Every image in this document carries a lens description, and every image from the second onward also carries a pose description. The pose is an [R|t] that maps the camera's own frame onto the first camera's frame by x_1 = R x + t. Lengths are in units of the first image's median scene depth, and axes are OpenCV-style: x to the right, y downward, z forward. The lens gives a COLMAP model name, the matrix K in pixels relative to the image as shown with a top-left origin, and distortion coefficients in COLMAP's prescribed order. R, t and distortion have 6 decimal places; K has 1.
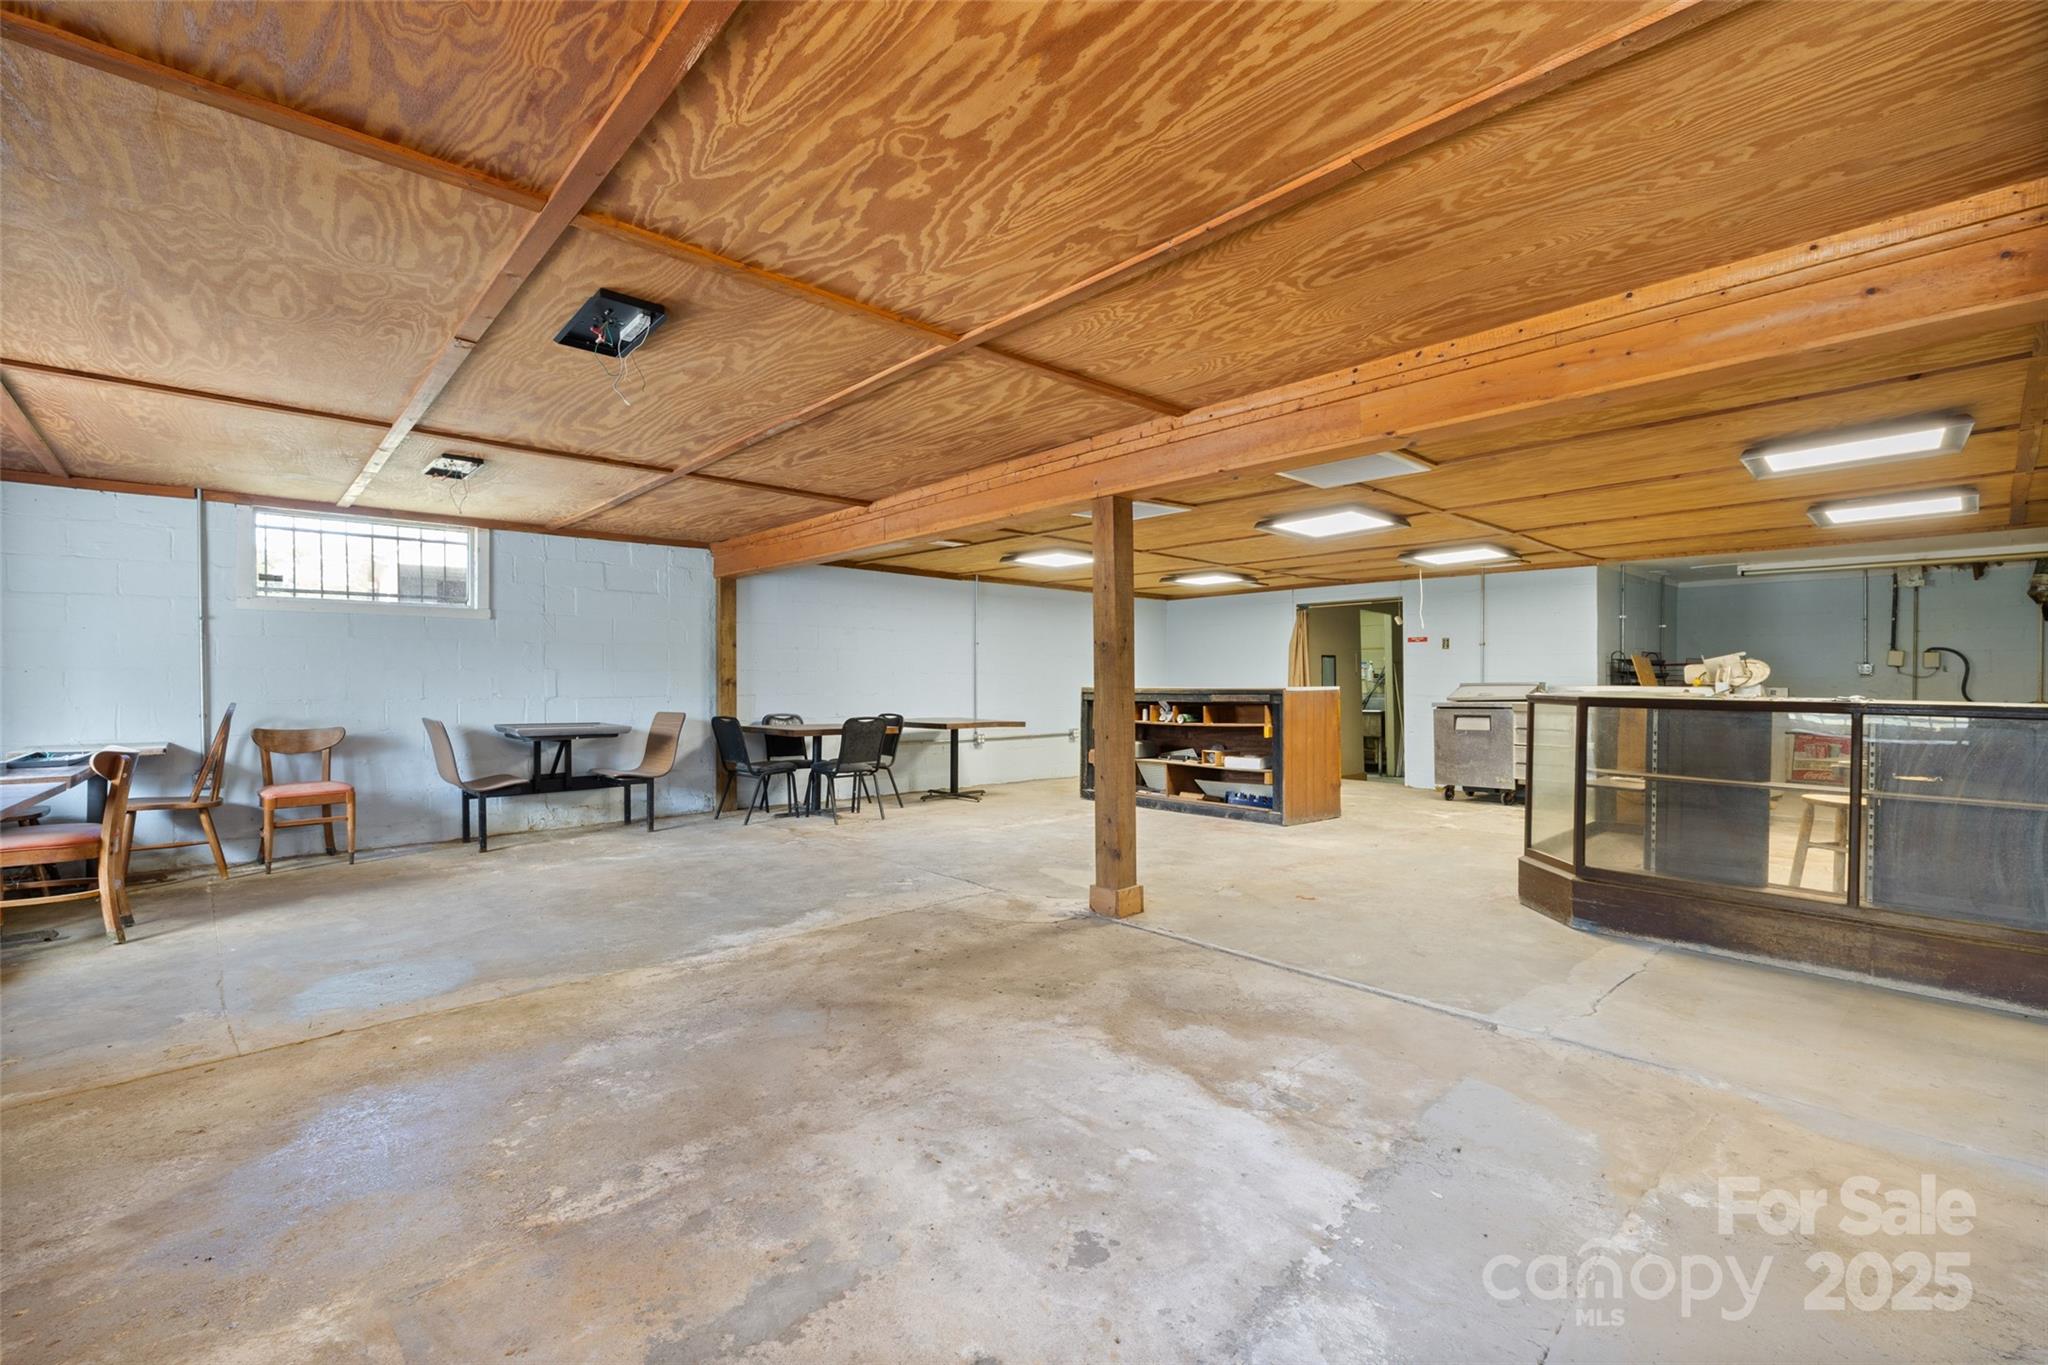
lens RADIAL K [[867.0, 0, 1024.0], [0, 867.0, 682.5], [0, 0, 1]] dist [-0.001671, -0.000202]
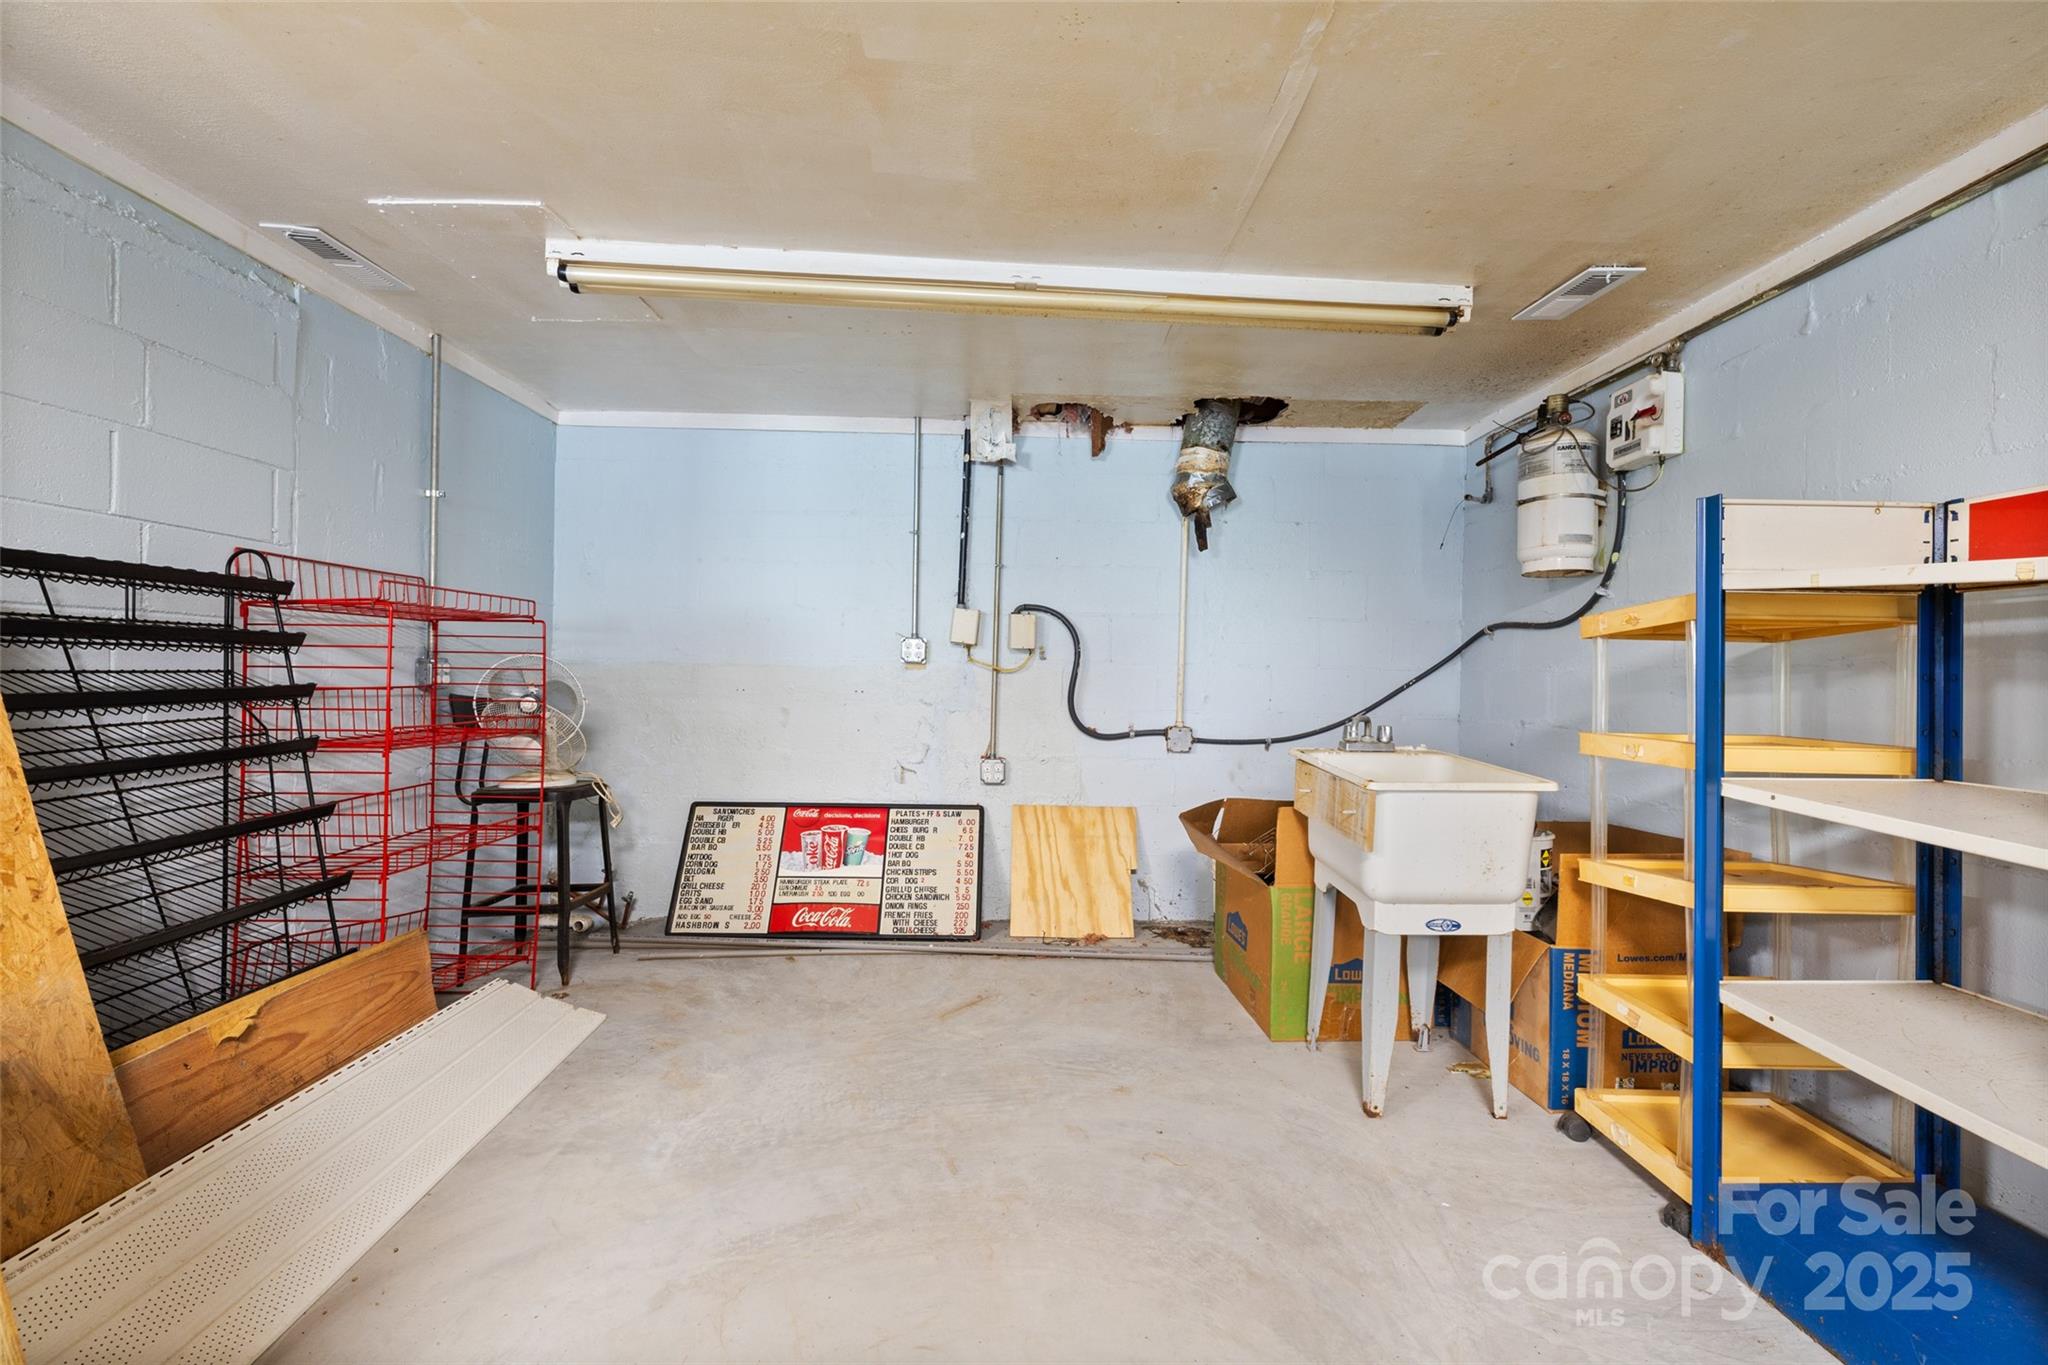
lens RADIAL K [[867.0, 0, 1024.0], [0, 867.0, 682.5], [0, 0, 1]] dist [-0.001671, -0.000202]
pose [[0.667372, 0.015053, 0.744573, 1.663887], [-0.015995, 0.999855, -0.005877, 0.004903], [-0.744553, -0.007987, 0.667516, 1.625573]]
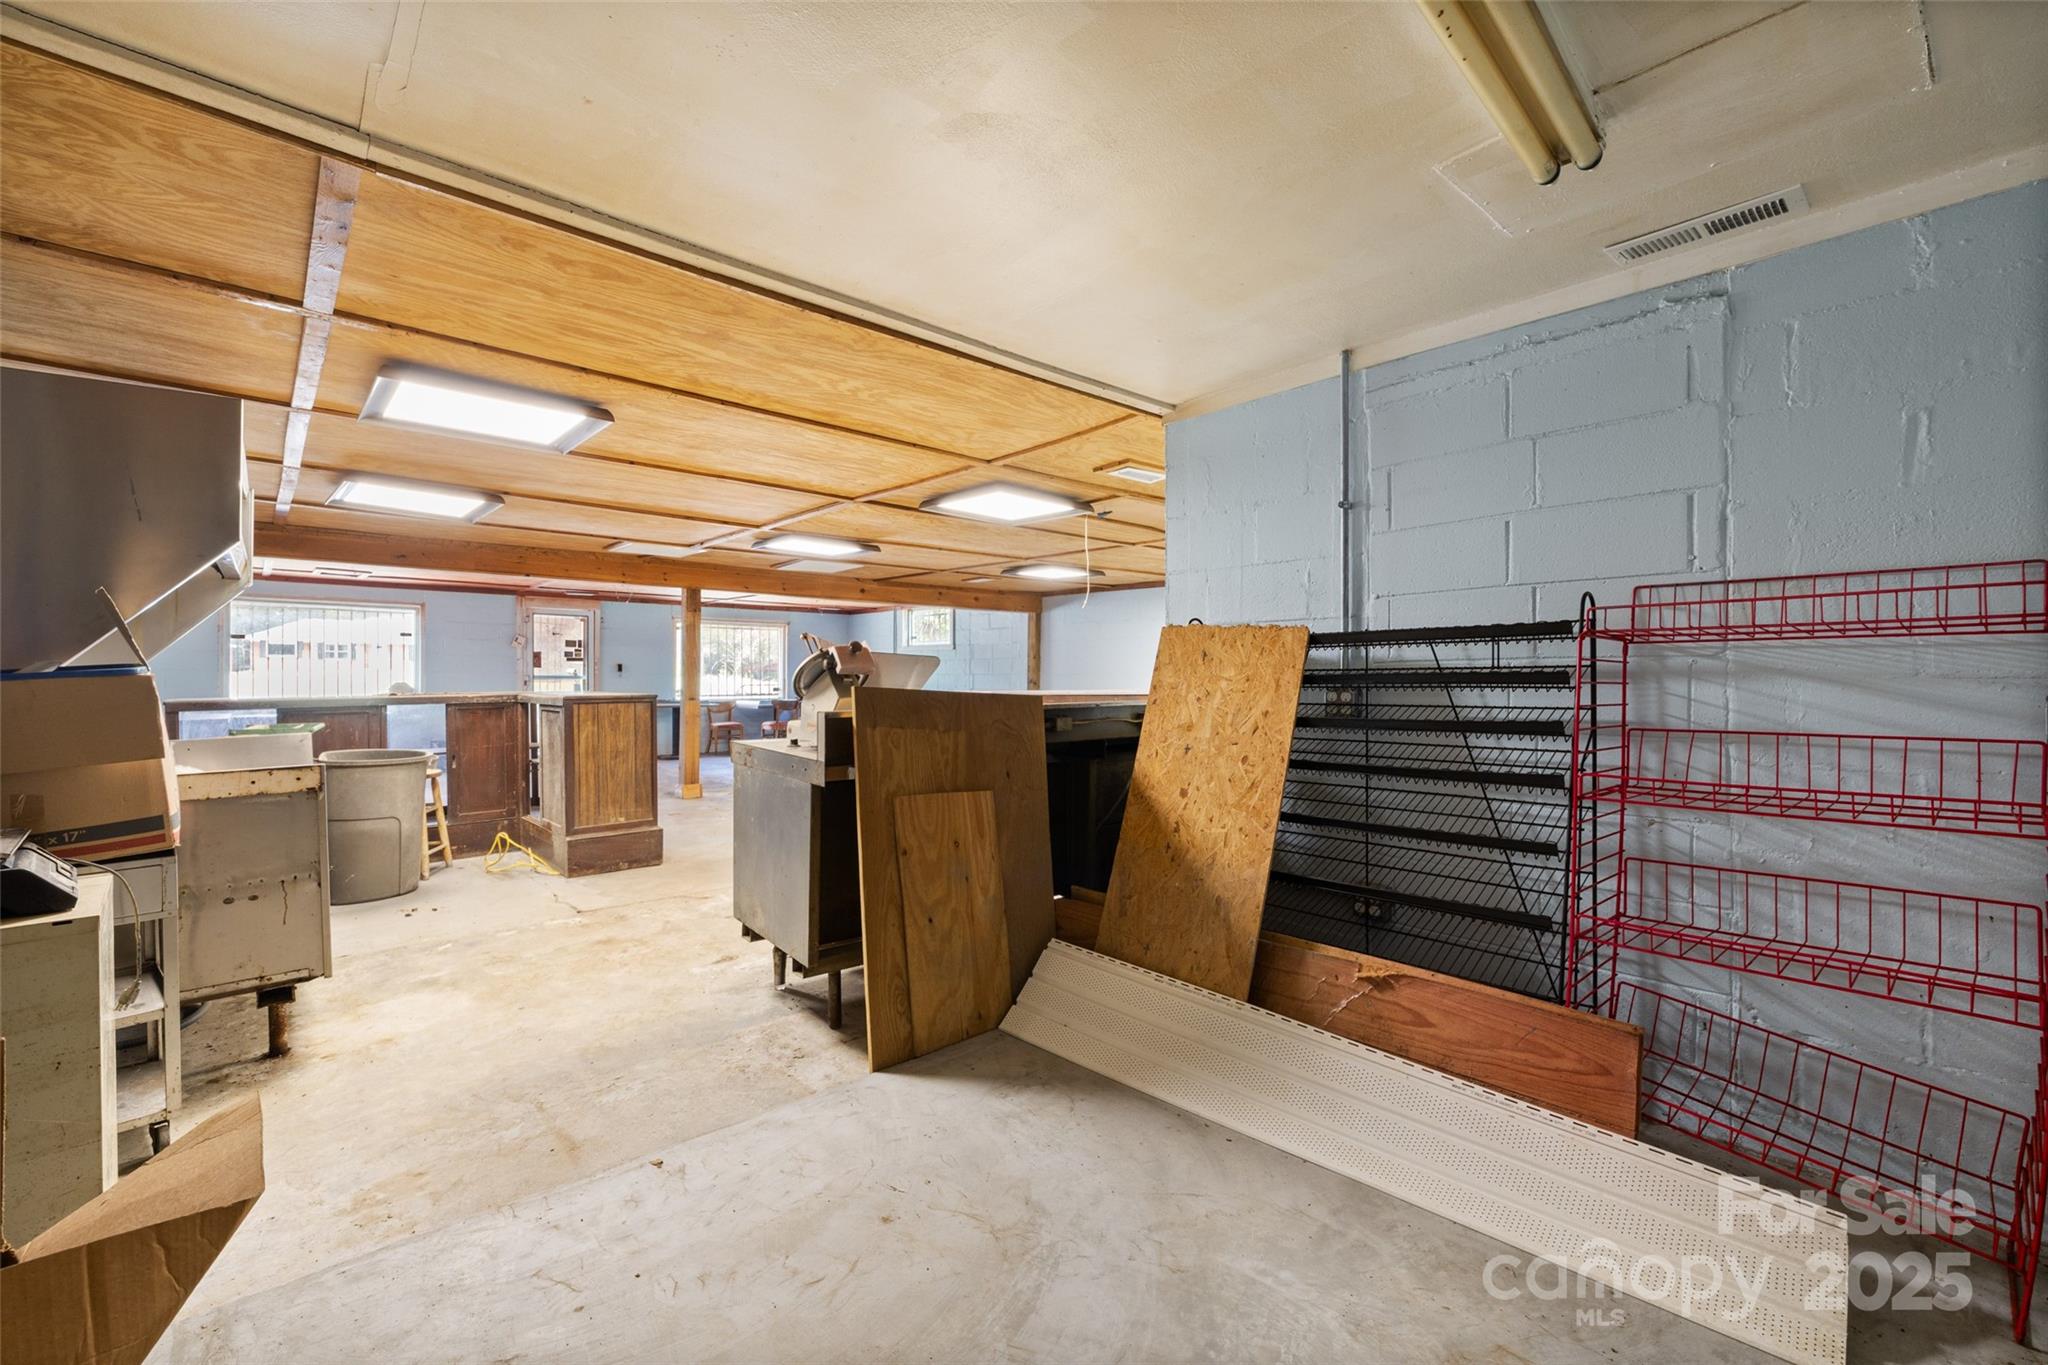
lens RADIAL K [[812.7, 0, 1024.0], [0, 812.7, 682.5], [0, 0, 1]] dist [-0.000676, -0.000084]
pose [[0.017275, 0.014128, -0.999751, 2.418697], [-0.006054, 0.999883, 0.014025, -0.025707], [0.999832, 0.005810, 0.017359, 2.055633]]
